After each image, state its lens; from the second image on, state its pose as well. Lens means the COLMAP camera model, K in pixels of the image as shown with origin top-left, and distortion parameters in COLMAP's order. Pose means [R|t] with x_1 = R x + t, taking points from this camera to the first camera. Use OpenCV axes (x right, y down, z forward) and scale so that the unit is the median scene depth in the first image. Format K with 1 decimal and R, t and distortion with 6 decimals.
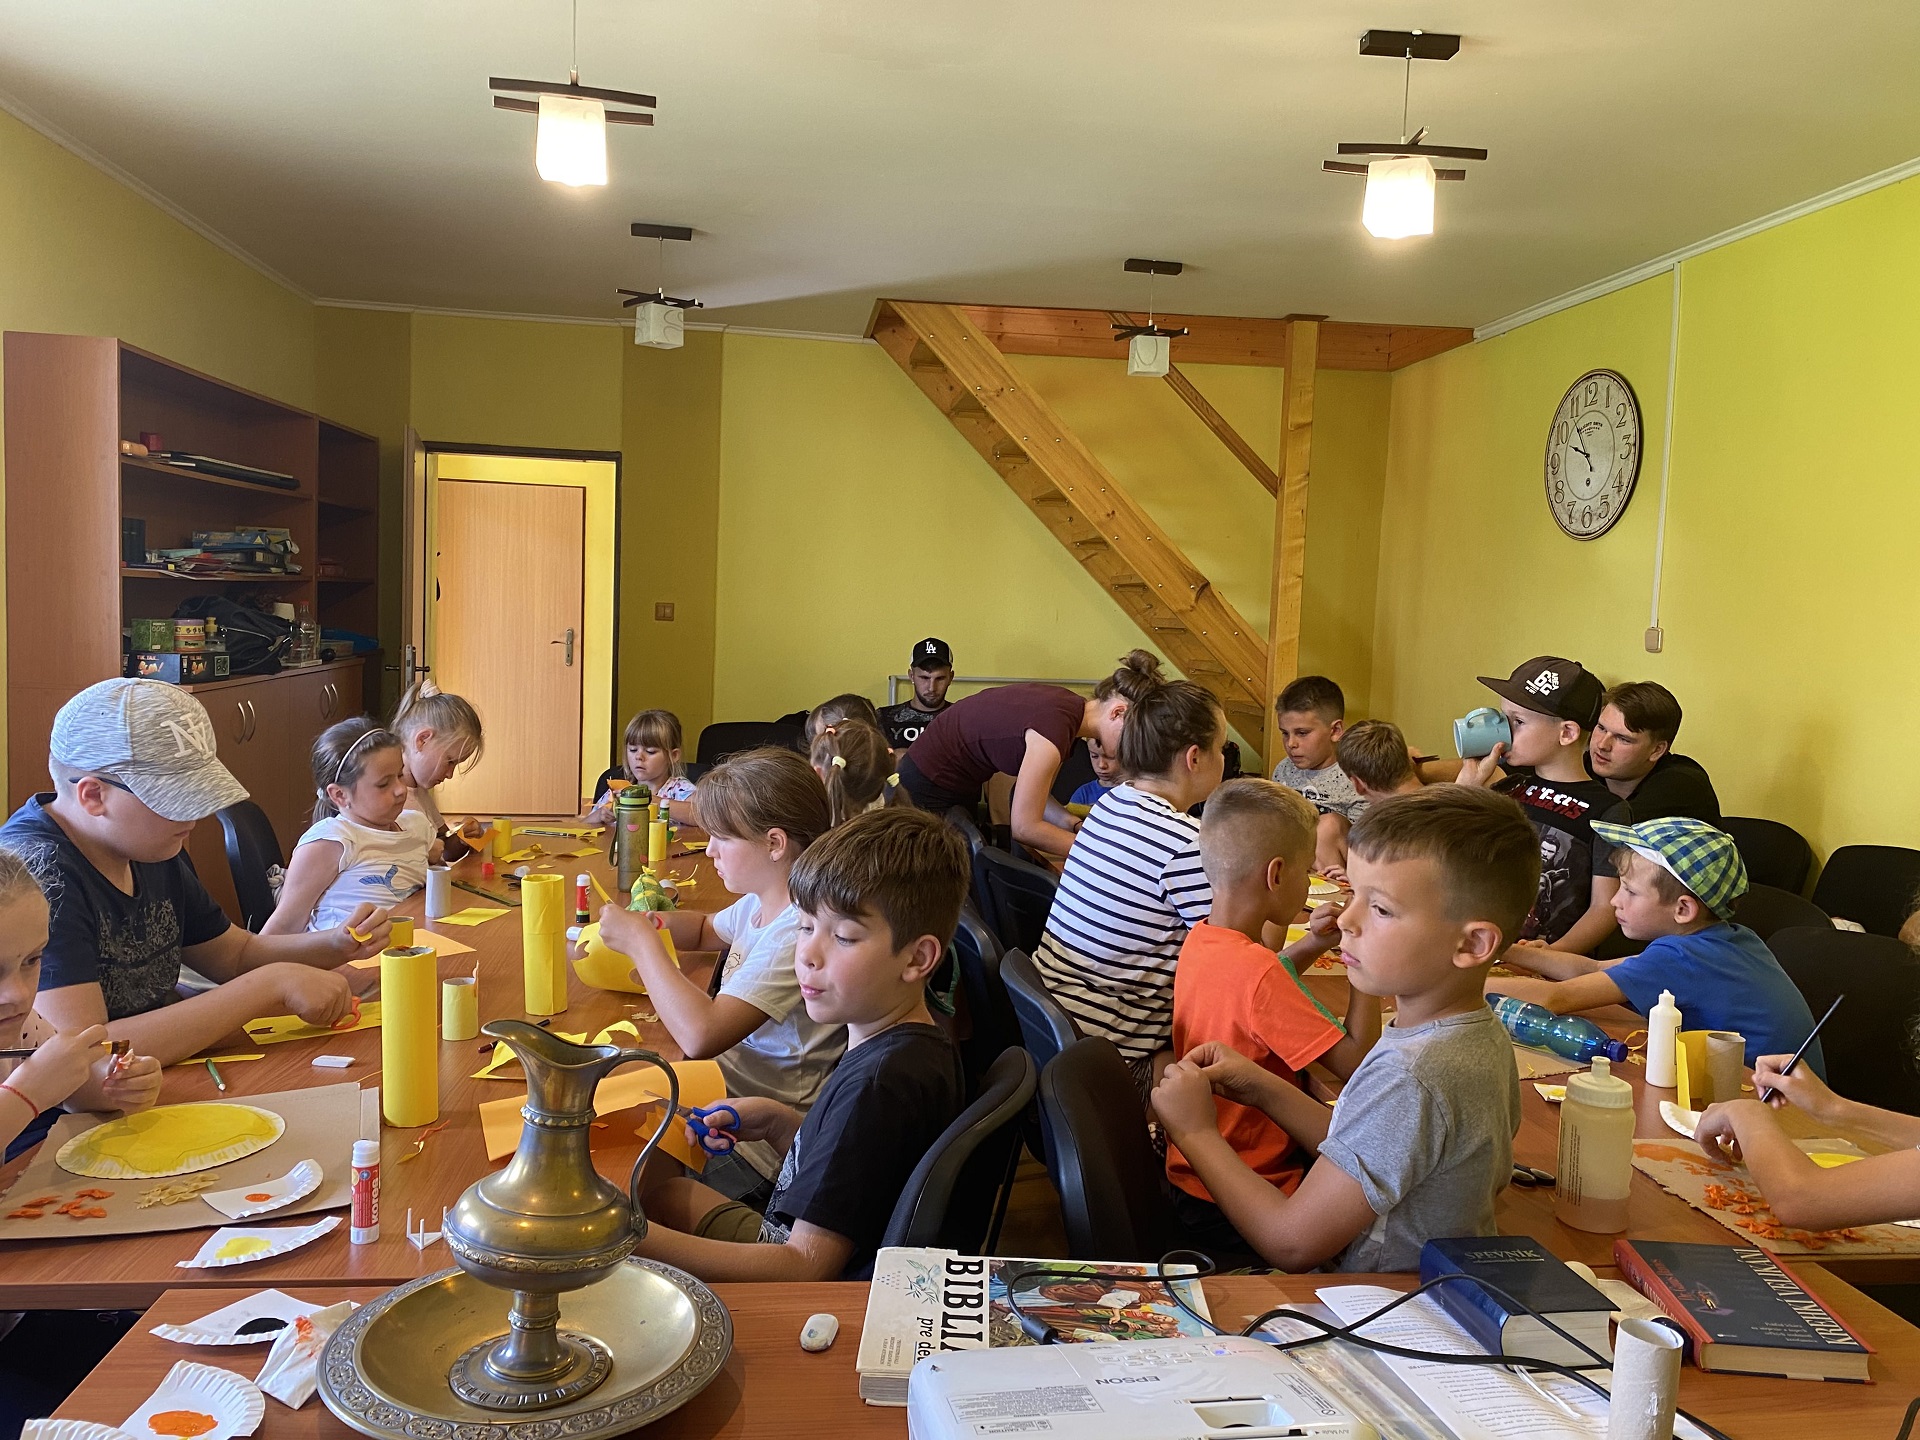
lens RADIAL K [[1489.7, 0, 960.0], [0, 1489.7, 720.0], [0, 0, 1]] dist [0.043278, -0.024824]
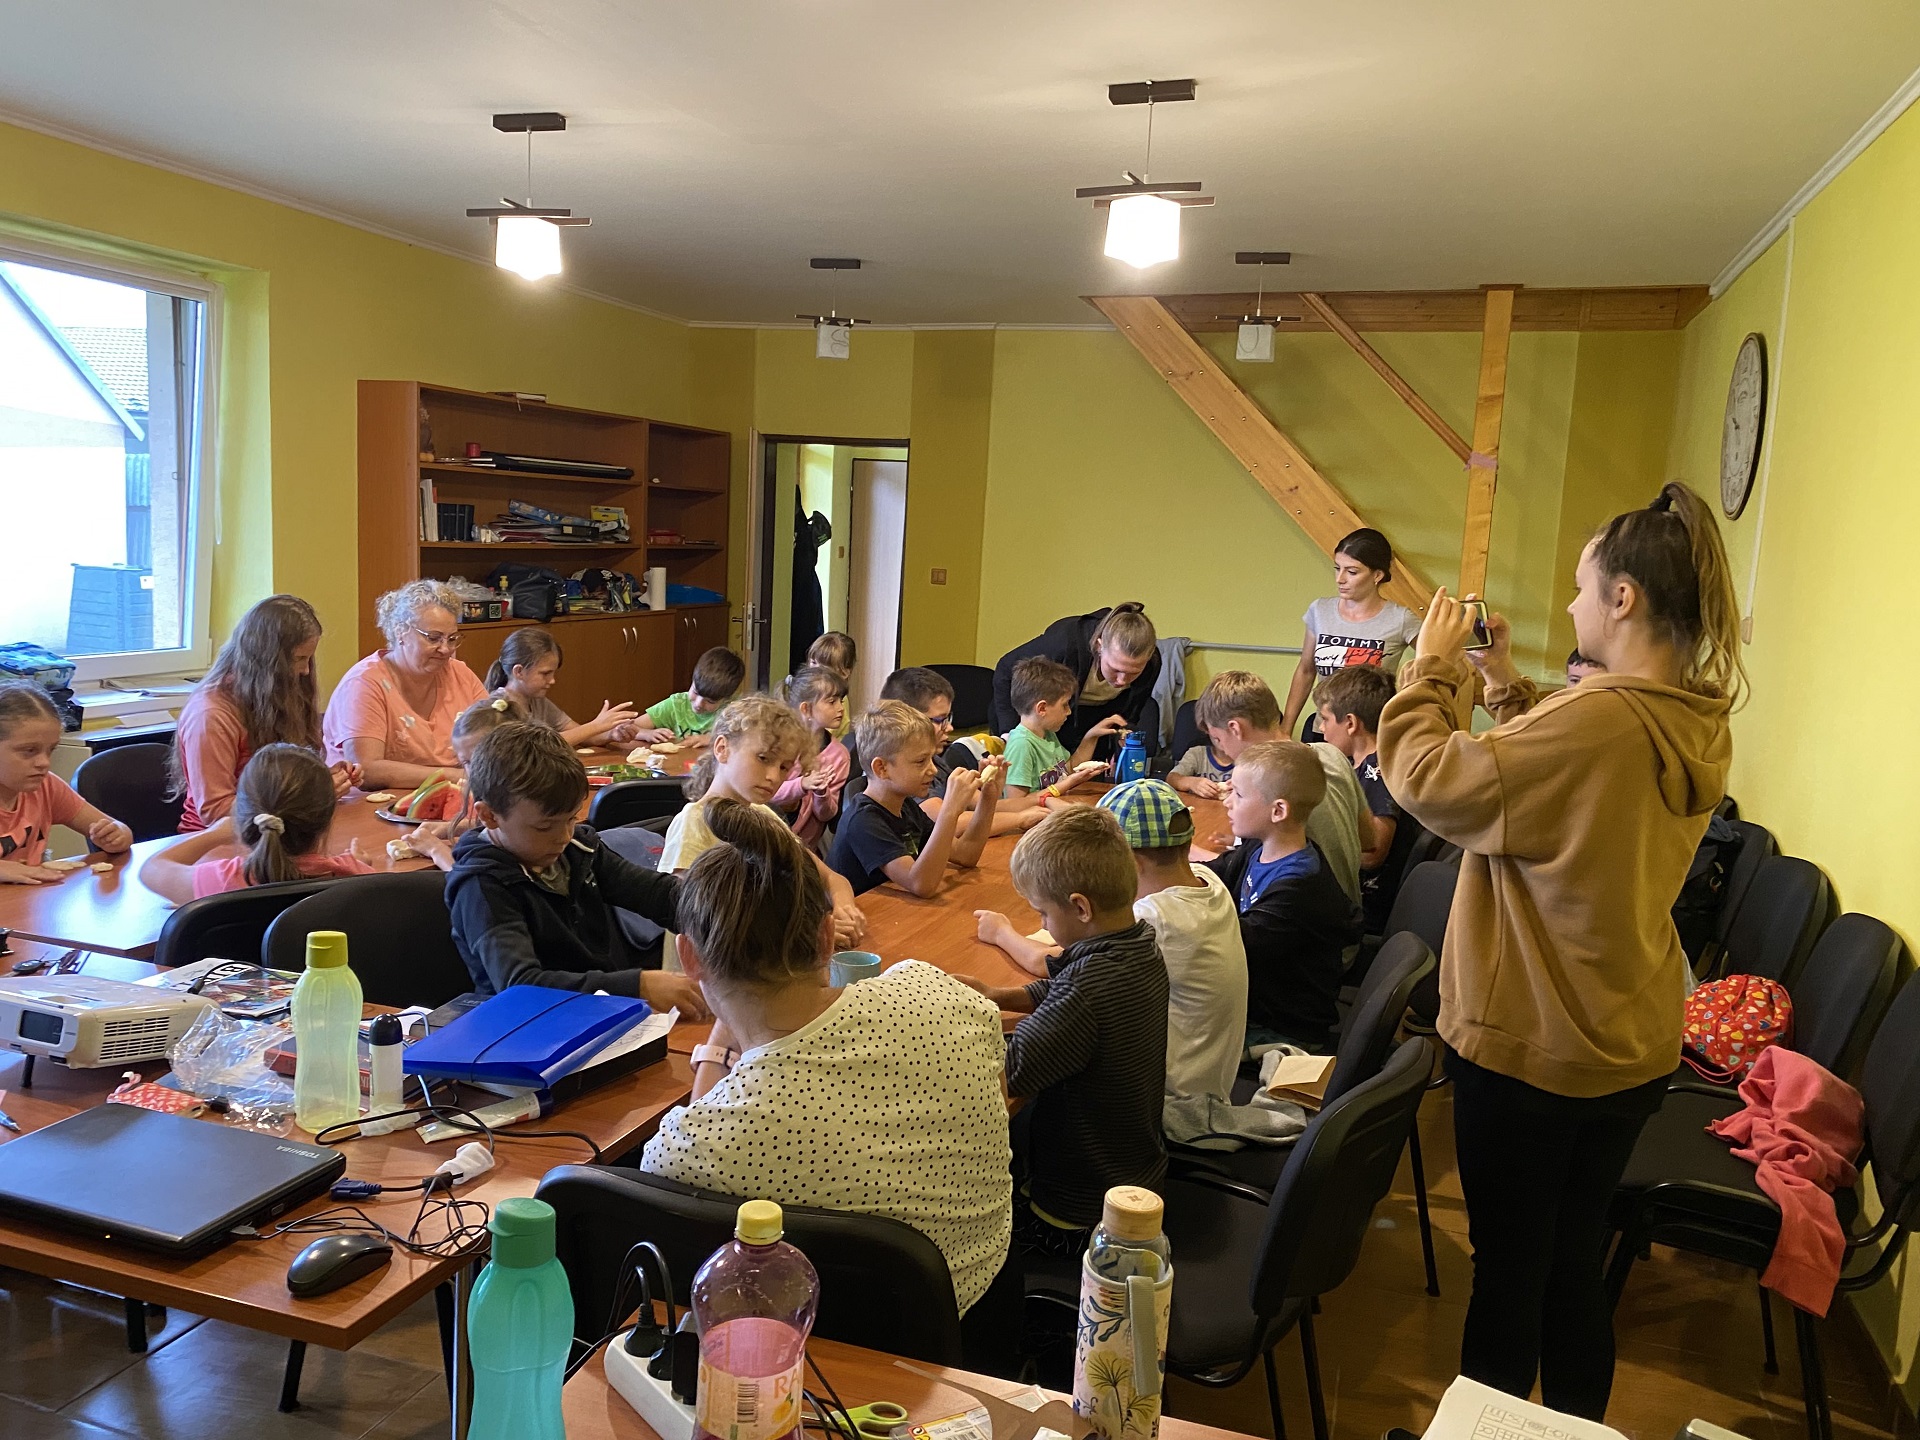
lens RADIAL K [[1502.6, 0, 951.5], [0, 1502.6, 732.7], [0, 0, 1]] dist [0.059591, -0.070709]
pose [[0.895779, 0.065741, -0.439610, 0.416528], [-0.049686, 0.997614, 0.047944, -0.009463], [0.441713, -0.021105, 0.896908, -0.057644]]
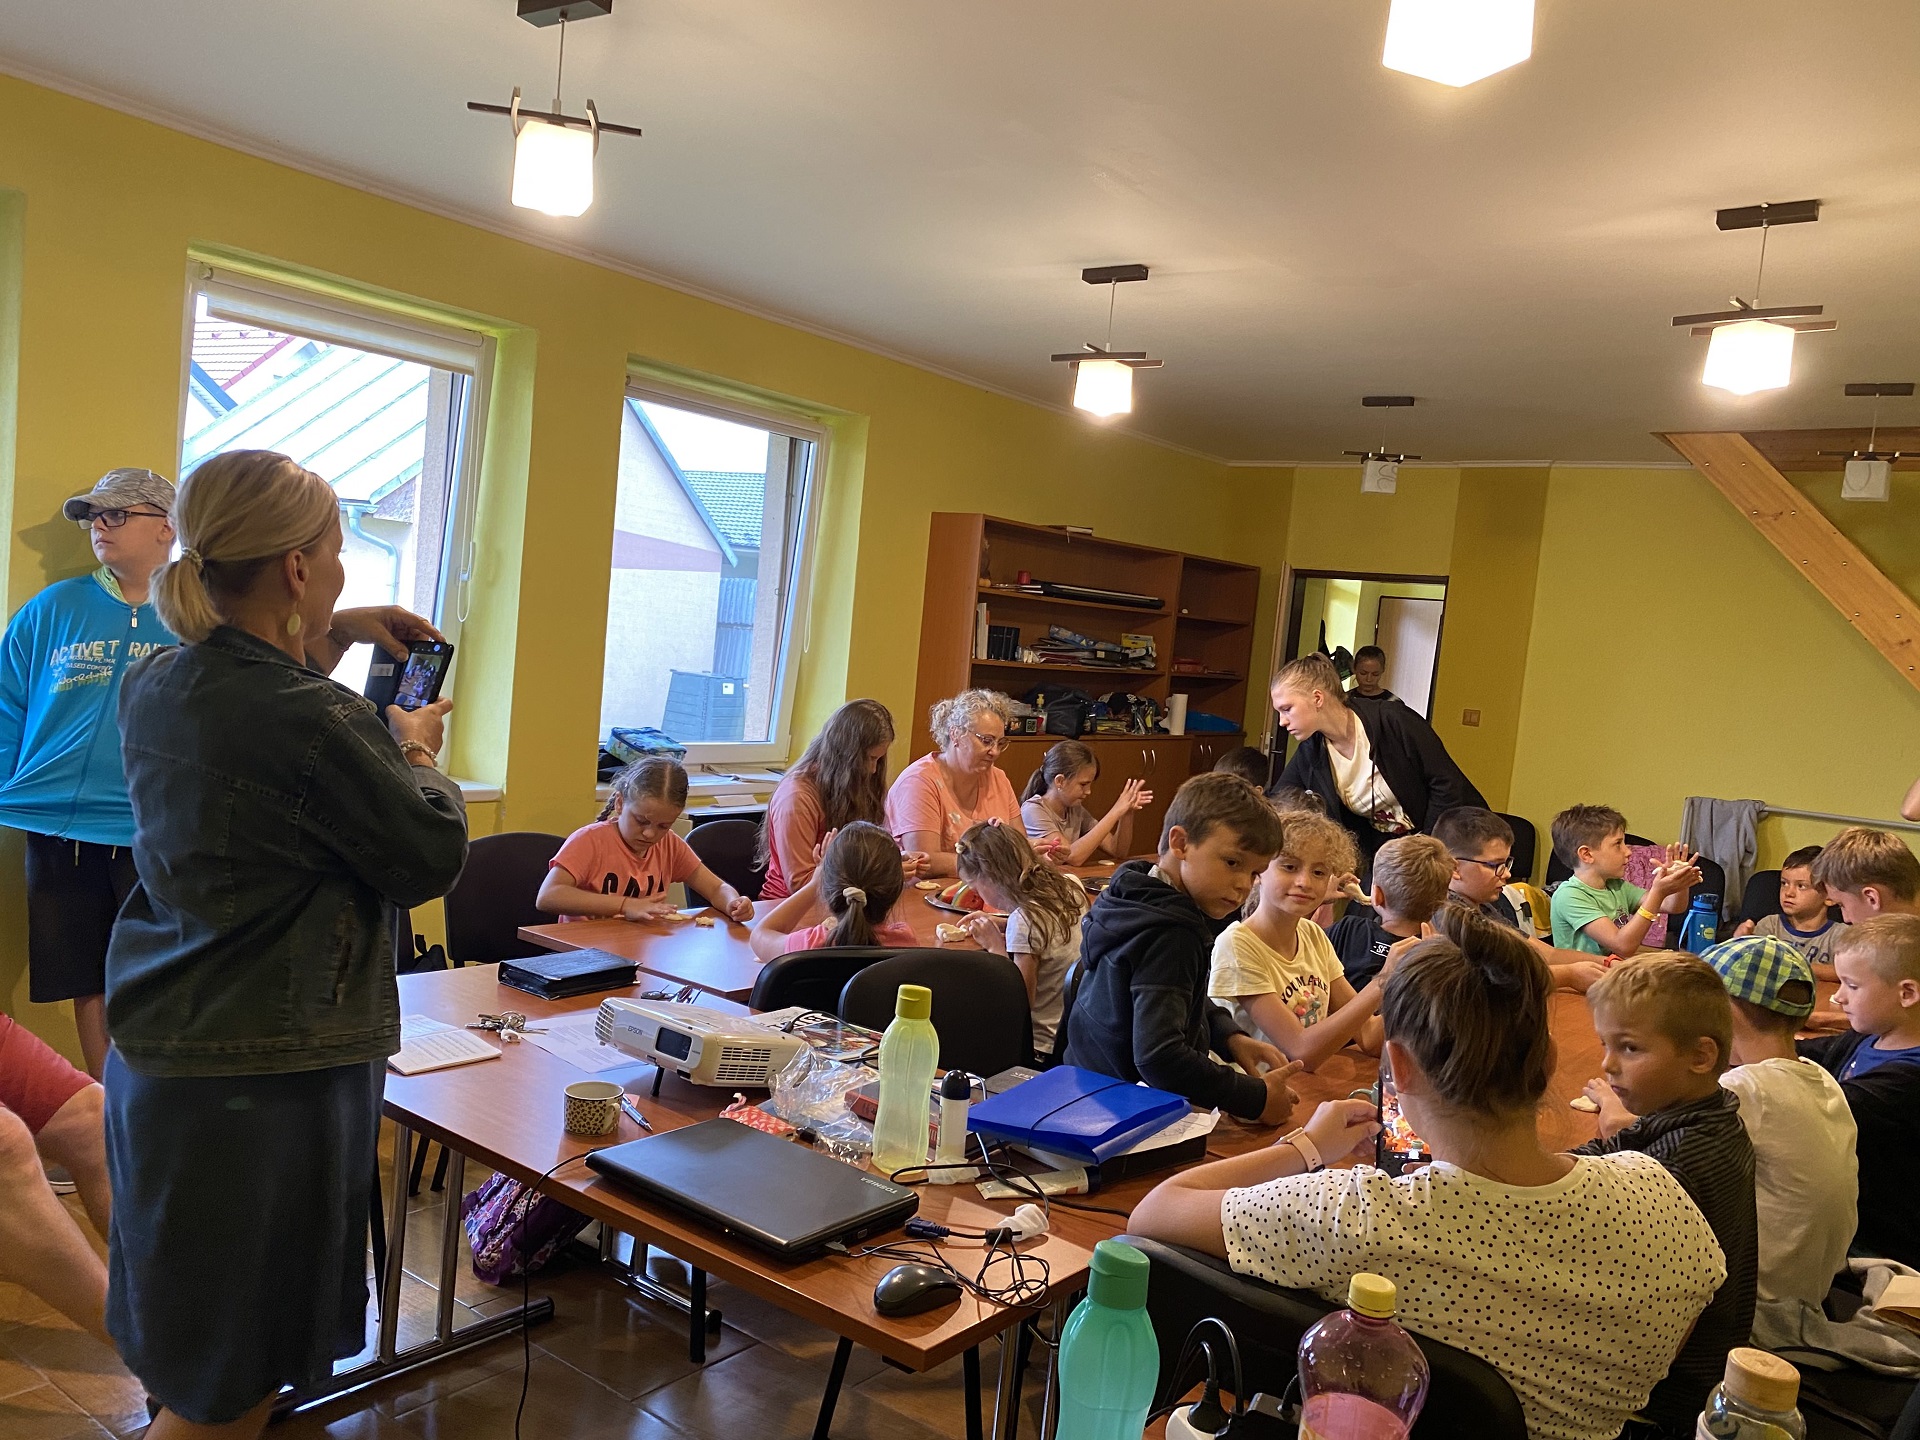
lens RADIAL K [[1502.6, 0, 951.5], [0, 1502.6, 732.7], [0, 0, 1]] dist [0.059591, -0.070709]
pose [[0.706659, 0.073585, -0.703717, 0.404021], [-0.120560, 0.992556, -0.017277, 0.004921], [0.697207, 0.097049, 0.710270, -0.084960]]
